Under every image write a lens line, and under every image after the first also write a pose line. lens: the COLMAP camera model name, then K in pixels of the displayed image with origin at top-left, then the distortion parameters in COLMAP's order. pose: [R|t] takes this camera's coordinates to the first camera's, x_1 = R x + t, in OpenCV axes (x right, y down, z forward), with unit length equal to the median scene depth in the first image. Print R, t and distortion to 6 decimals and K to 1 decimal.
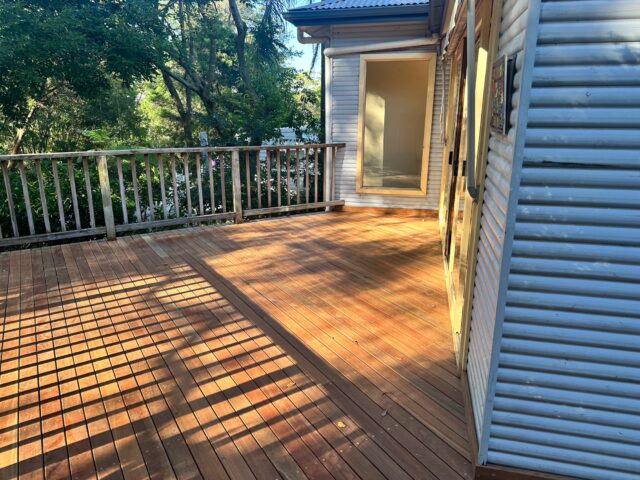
lens RADIAL K [[447.9, 0, 318.8], [0, 447.9, 234.8], [0, 0, 1]] dist [0.071440, -0.087552]
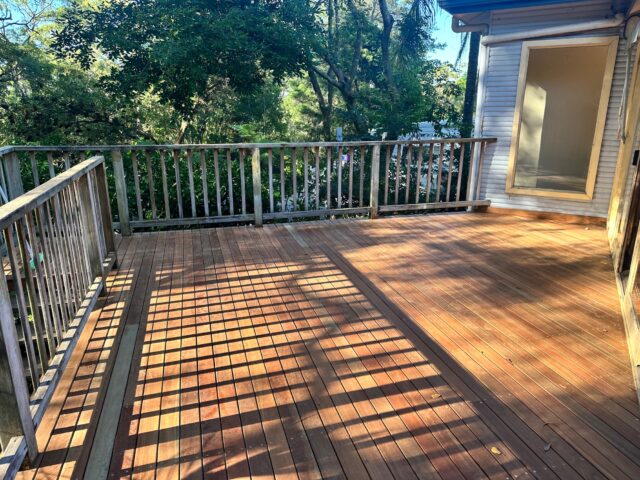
lens RADIAL K [[447.9, 0, 319.7], [0, 447.9, 235.6], [0, 0, 1]] dist [0.071440, -0.087552]
pose [[0.960657, 0.075084, -0.267397, -0.033203], [-0.072250, 0.997177, 0.020436, 0.000688], [0.268176, -0.000313, 0.963370, 0.017913]]
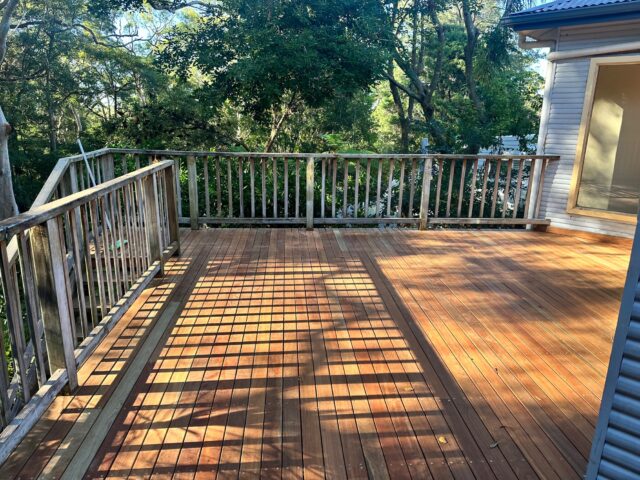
lens RADIAL K [[447.9, 0, 319.3], [0, 447.9, 235.8], [0, 0, 1]] dist [0.071440, -0.087552]
pose [[0.882254, 0.135406, -0.450881, 0.086258], [-0.140411, 0.989837, 0.022514, -0.002592], [0.449348, 0.043445, 0.892300, -0.009615]]
